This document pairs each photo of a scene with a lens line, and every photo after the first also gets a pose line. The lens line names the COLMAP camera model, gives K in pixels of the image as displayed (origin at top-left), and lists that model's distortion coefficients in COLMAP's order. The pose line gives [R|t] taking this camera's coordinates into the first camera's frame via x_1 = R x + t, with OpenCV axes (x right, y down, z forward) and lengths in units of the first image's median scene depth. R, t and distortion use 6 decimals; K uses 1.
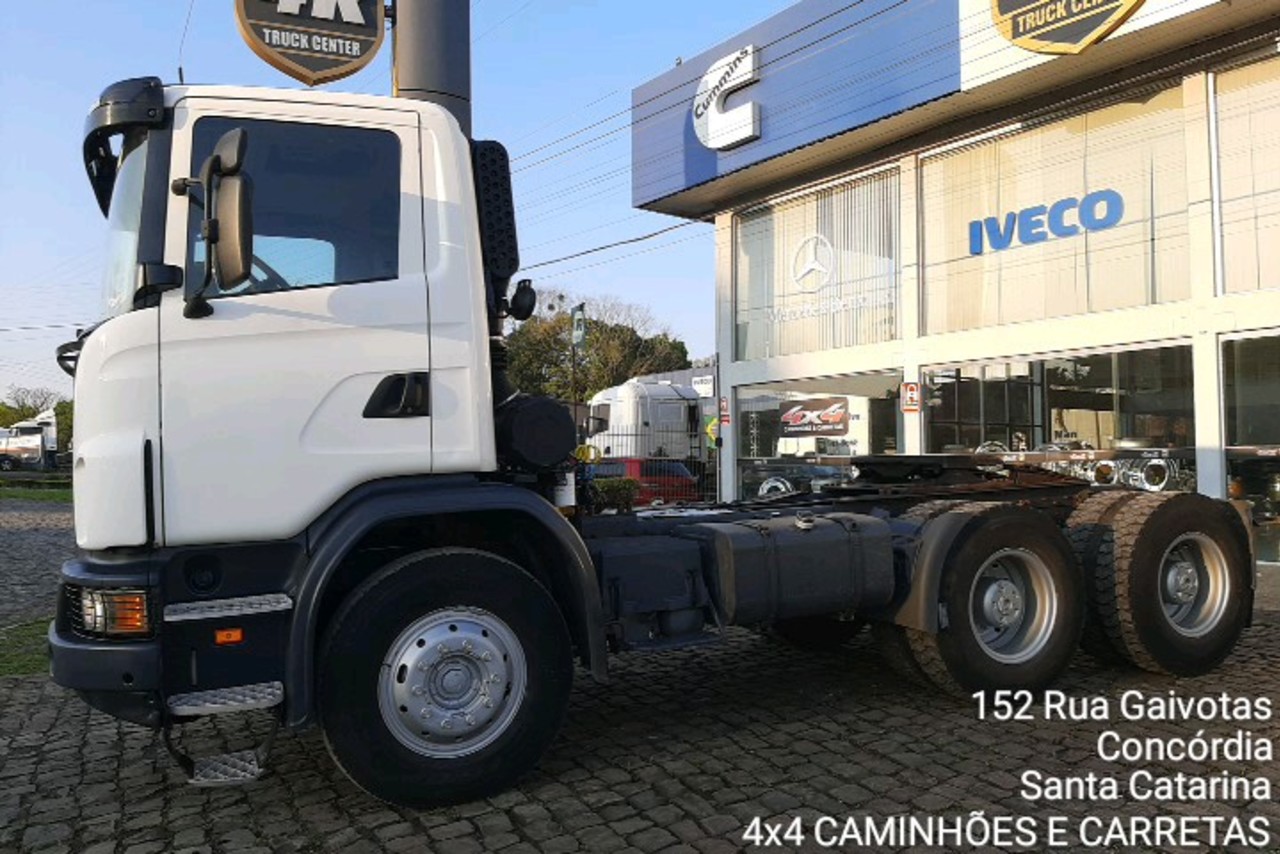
lens RADIAL K [[997.0, 0, 665.3], [0, 997.0, 429.9], [0, 0, 1]] dist [0.065725, -0.140833]
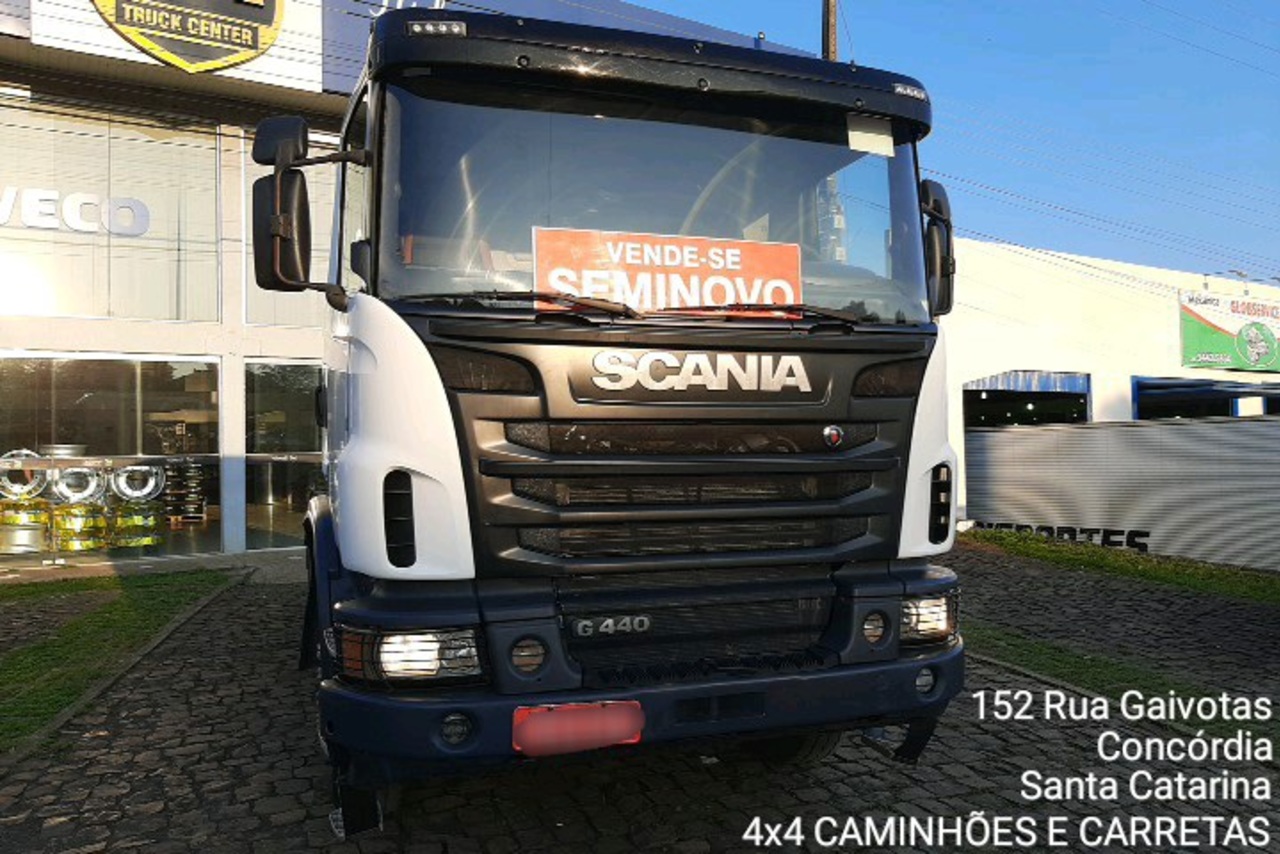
lens RADIAL K [[991.4, 0, 661.7], [0, 991.4, 429.8], [0, 0, 1]] dist [0.057678, -0.096223]
pose [[0.077805, 0.028778, 0.996553, -0.550619], [-0.018776, 0.999448, -0.027396, 0.009742], [-0.996792, -0.016579, 0.078303, 0.420346]]
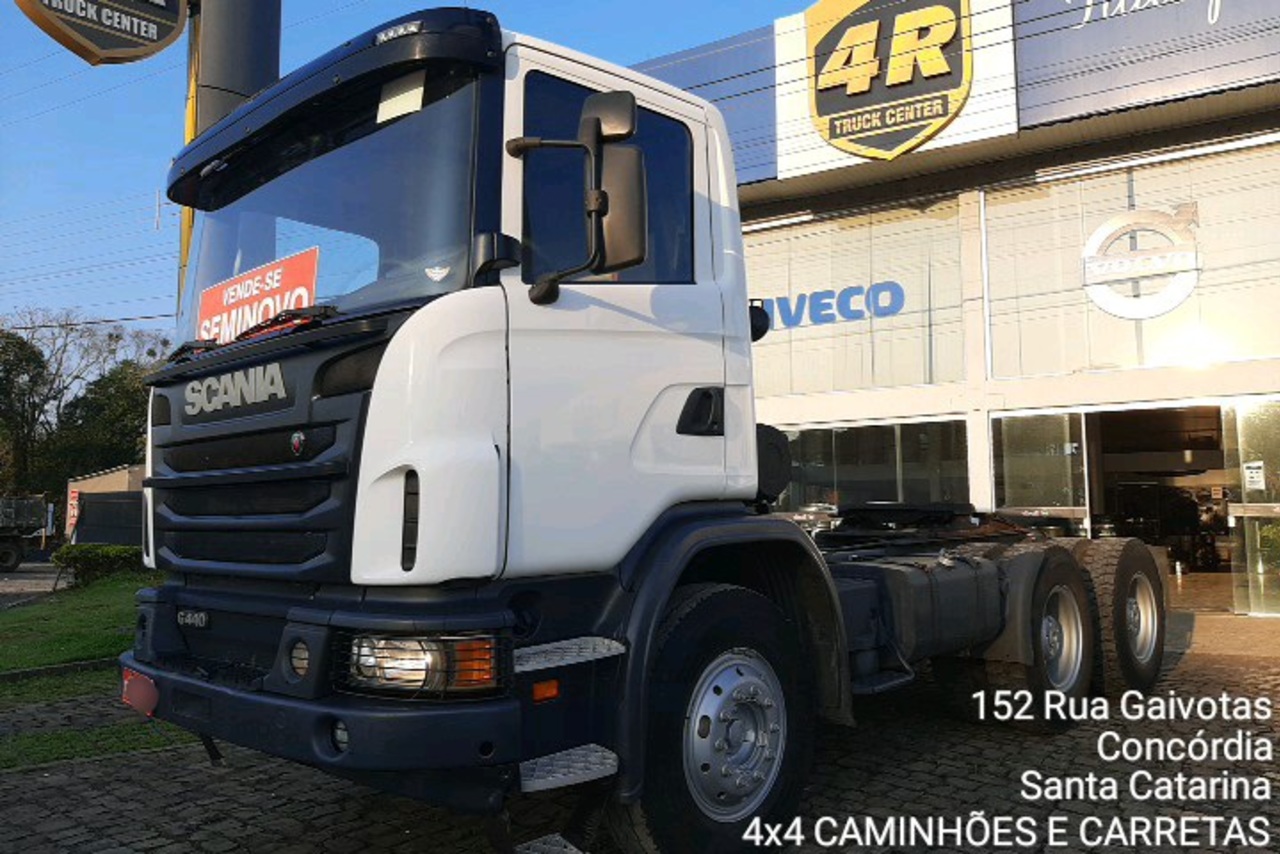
lens RADIAL K [[991.4, 0, 661.7], [0, 991.4, 429.8], [0, 0, 1]] dist [0.057678, -0.096223]
pose [[0.924804, 0.045620, 0.377699, -0.236592], [-0.019143, 0.997107, -0.073561, 0.017998], [-0.379962, 0.060799, 0.923002, 0.070880]]
